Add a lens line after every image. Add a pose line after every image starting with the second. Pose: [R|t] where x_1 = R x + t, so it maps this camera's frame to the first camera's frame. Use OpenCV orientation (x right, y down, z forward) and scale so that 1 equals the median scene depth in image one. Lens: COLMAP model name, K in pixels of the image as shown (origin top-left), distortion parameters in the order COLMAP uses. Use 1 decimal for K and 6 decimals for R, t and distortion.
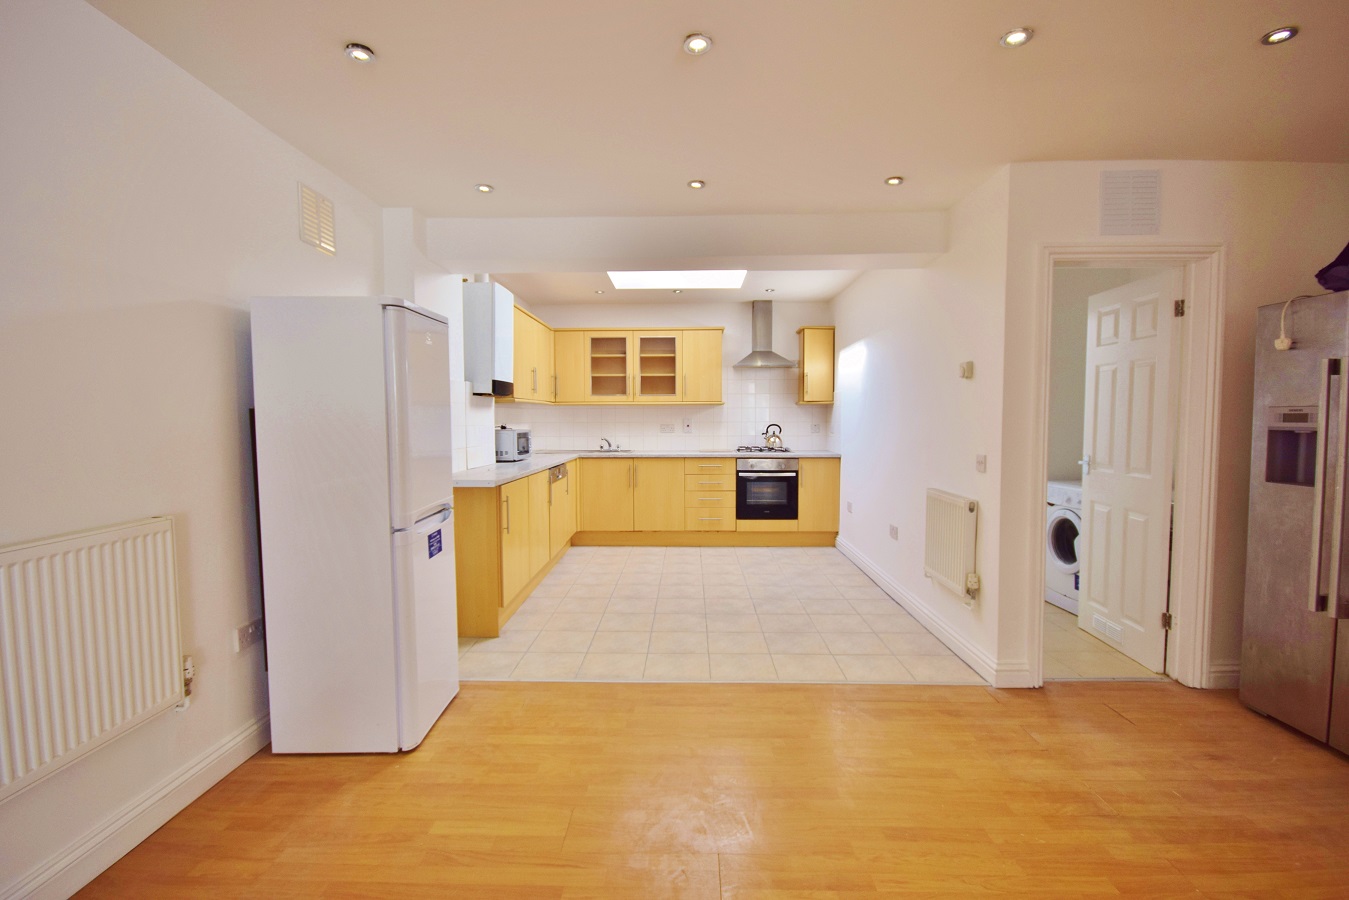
lens RADIAL K [[597.0, 0, 670.8], [0, 597.0, 445.1], [0, 0, 1]] dist [0.001084, 0.000103]
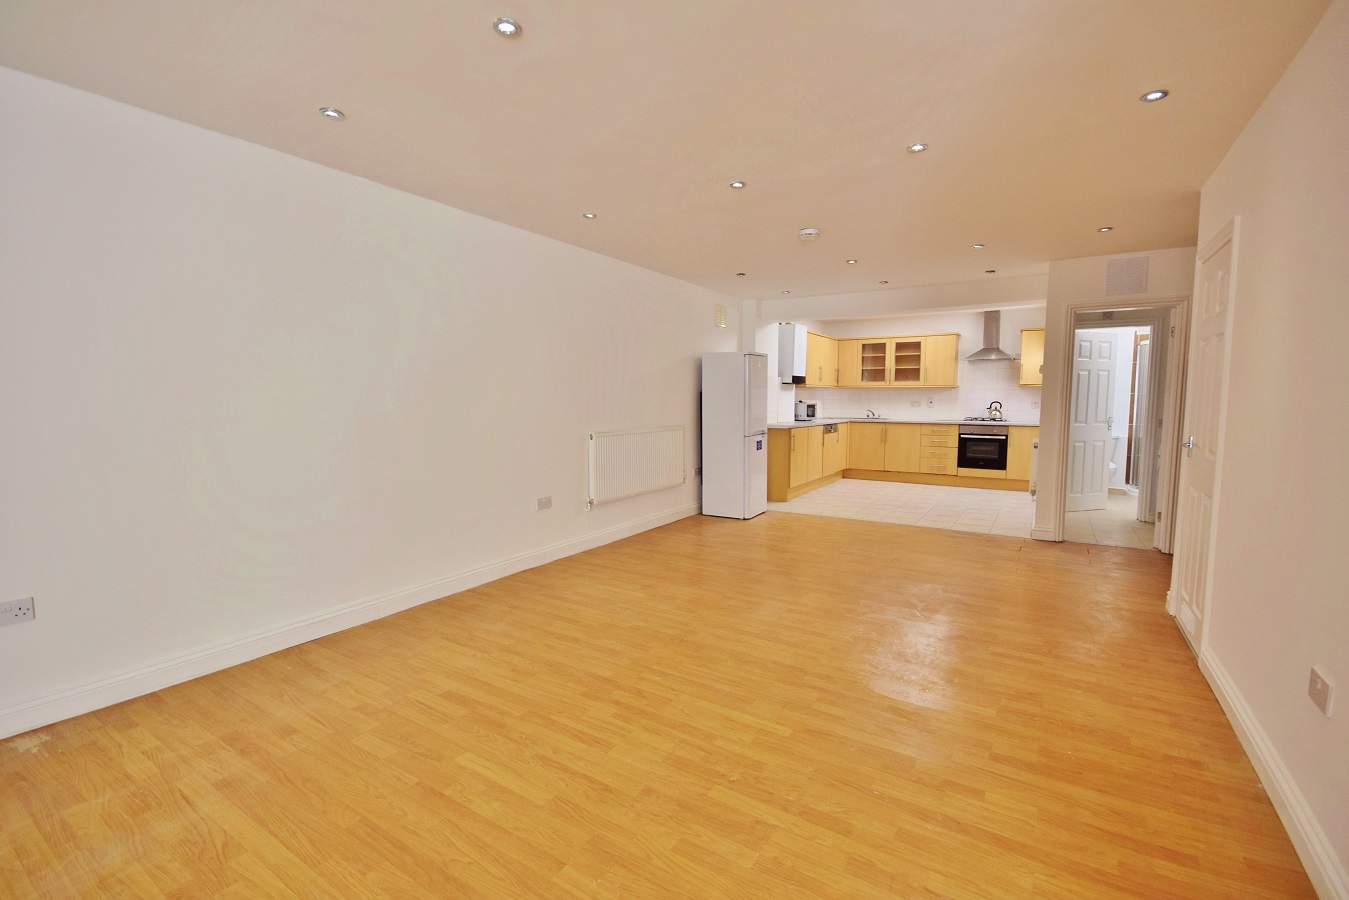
lens RADIAL K [[597.0, 0, 670.8], [0, 597.0, 445.1], [0, 0, 1]] dist [0.001084, 0.000103]
pose [[0.856752, 0.046225, -0.513652, 0.254605], [-0.028578, 0.998700, 0.042208, 0.029828], [0.514935, -0.021482, 0.856960, -0.594373]]
